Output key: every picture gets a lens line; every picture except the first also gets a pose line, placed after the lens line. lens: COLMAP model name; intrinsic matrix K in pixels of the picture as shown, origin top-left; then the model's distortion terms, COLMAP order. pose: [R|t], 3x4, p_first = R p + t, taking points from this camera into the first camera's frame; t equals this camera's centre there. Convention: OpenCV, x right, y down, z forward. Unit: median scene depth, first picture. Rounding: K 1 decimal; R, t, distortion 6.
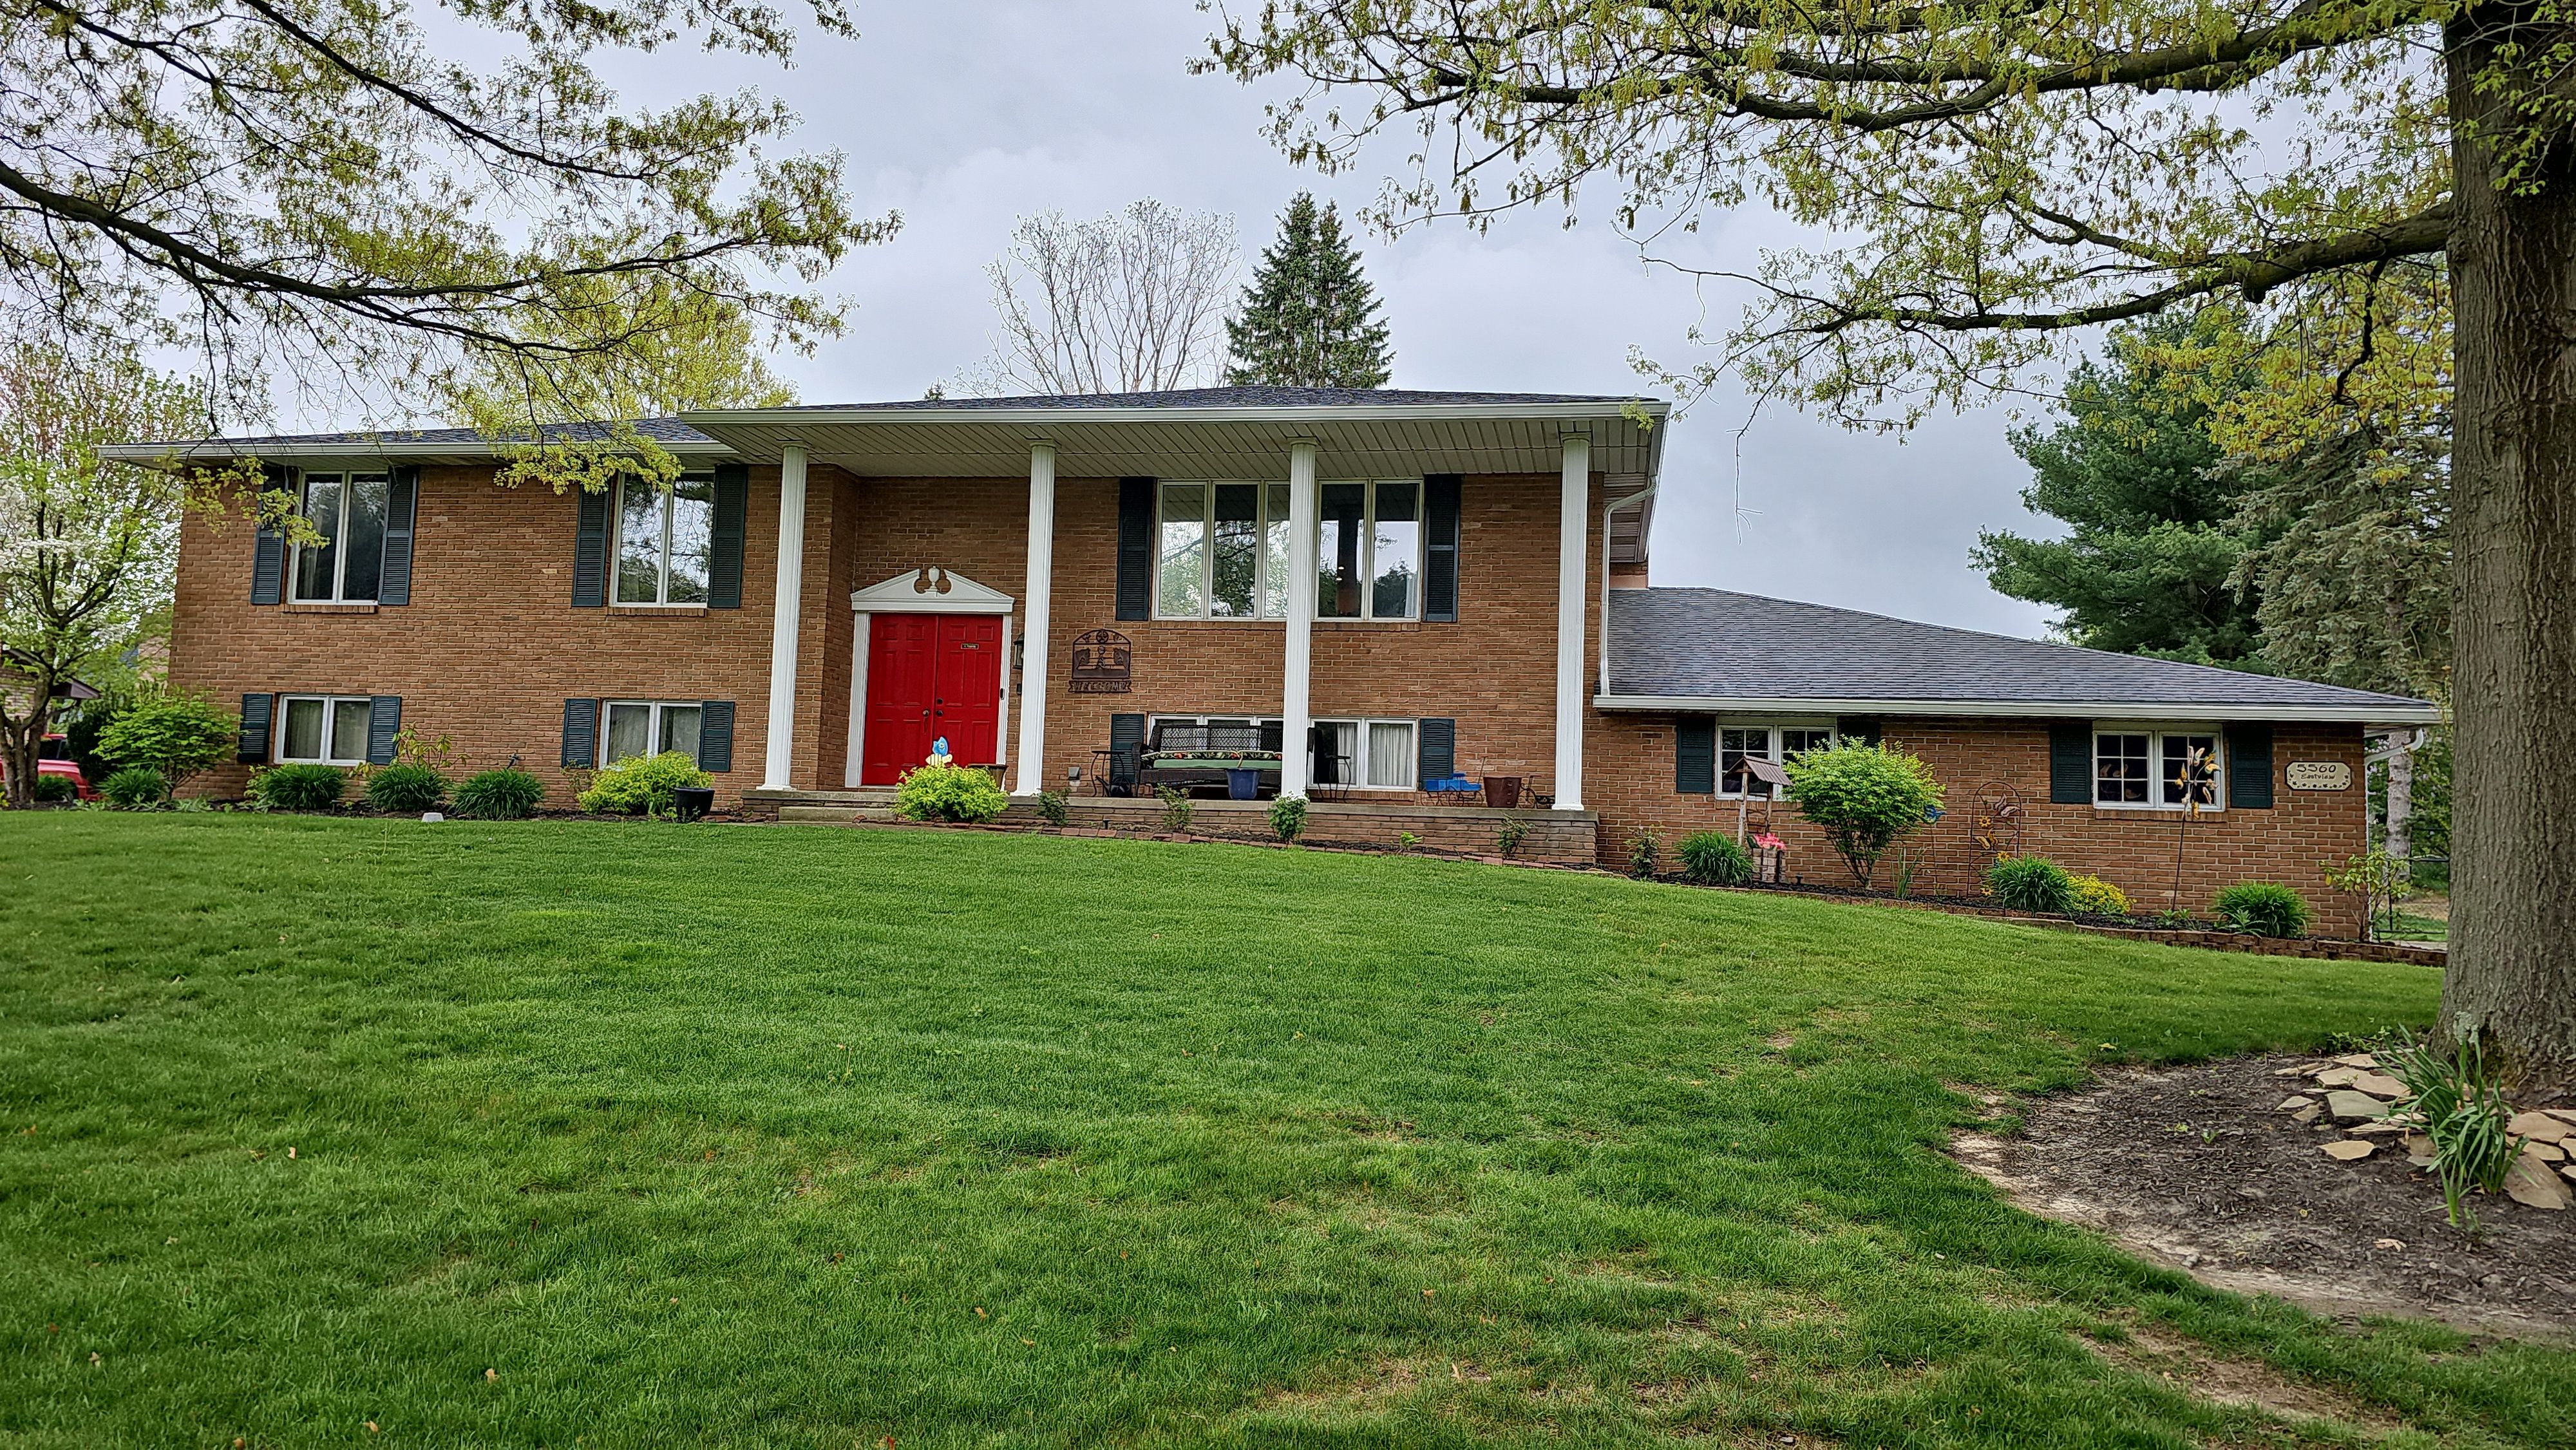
lens RADIAL K [[1734.0, 0, 1286.5], [0, 1734.0, 707.6], [0, 0, 1]] dist [0.103128, -0.104600]
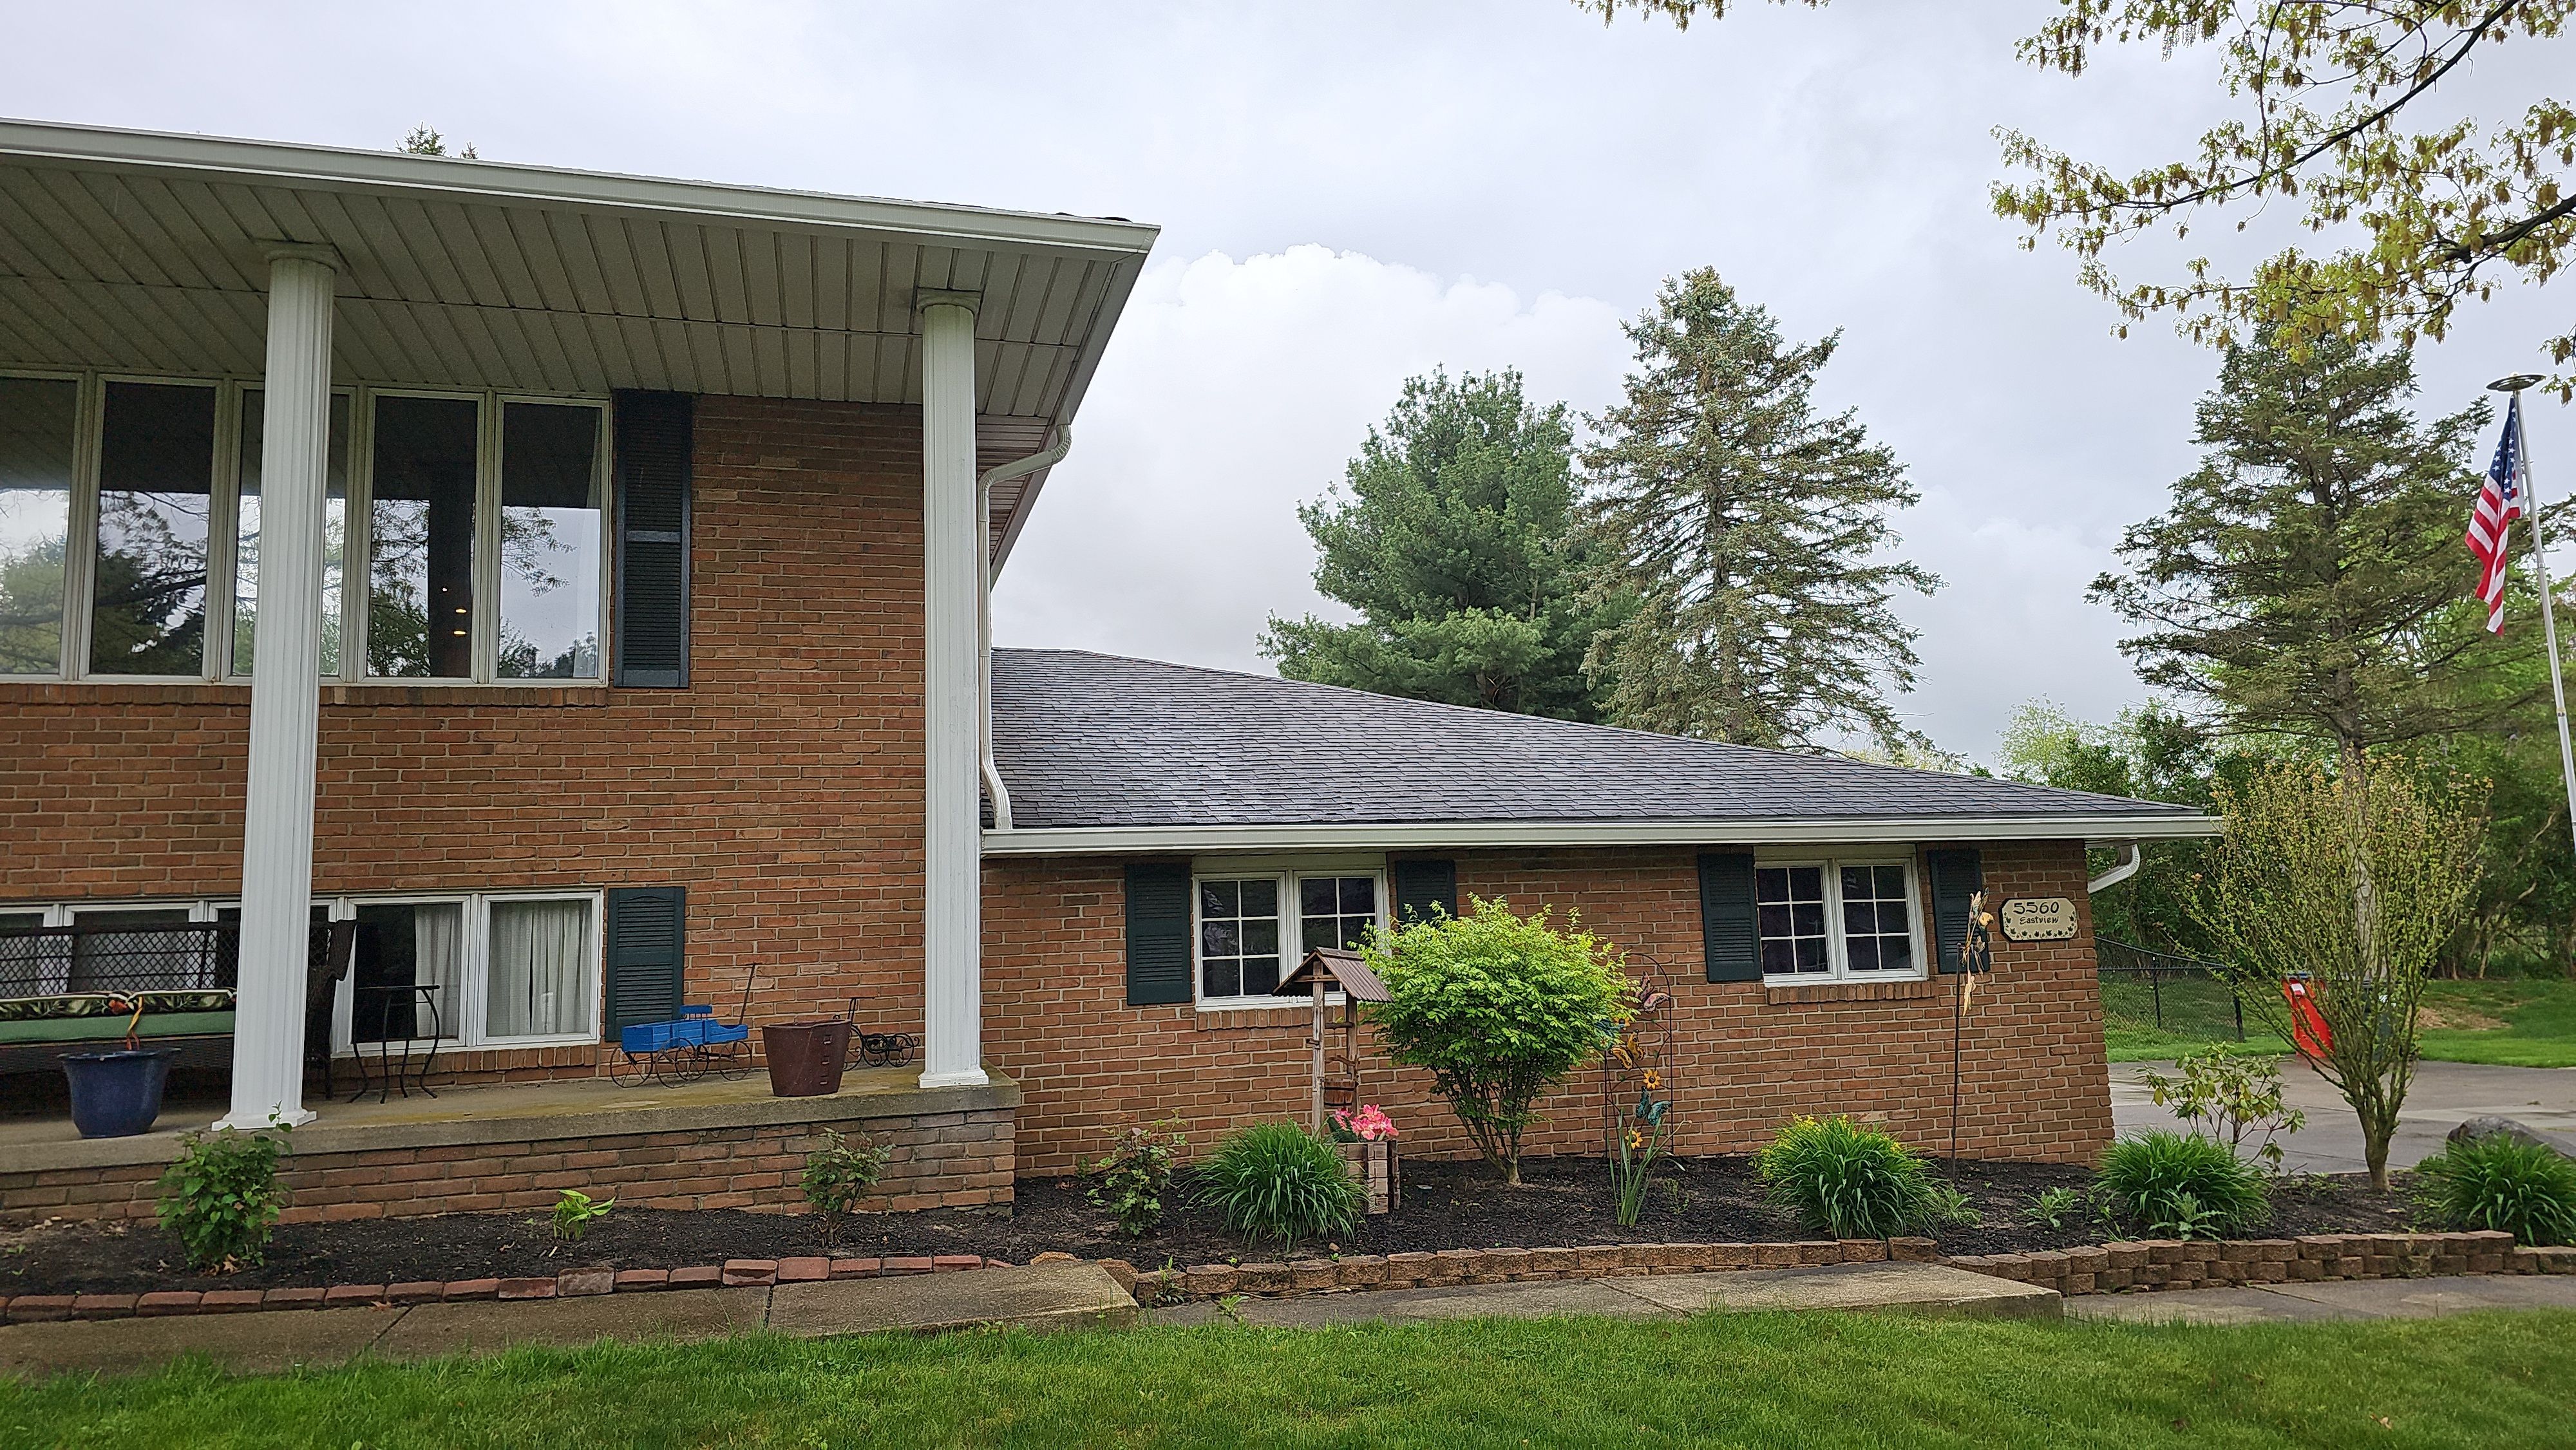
lens RADIAL K [[1734.0, 0, 1286.5], [0, 1734.0, 707.6], [0, 0, 1]] dist [0.103128, -0.104600]
pose [[0.903405, -0.002515, 0.428781, 0.038572], [0.027742, 0.998230, -0.052597, -0.013053], [-0.427890, 0.059412, 0.901876, 0.487467]]
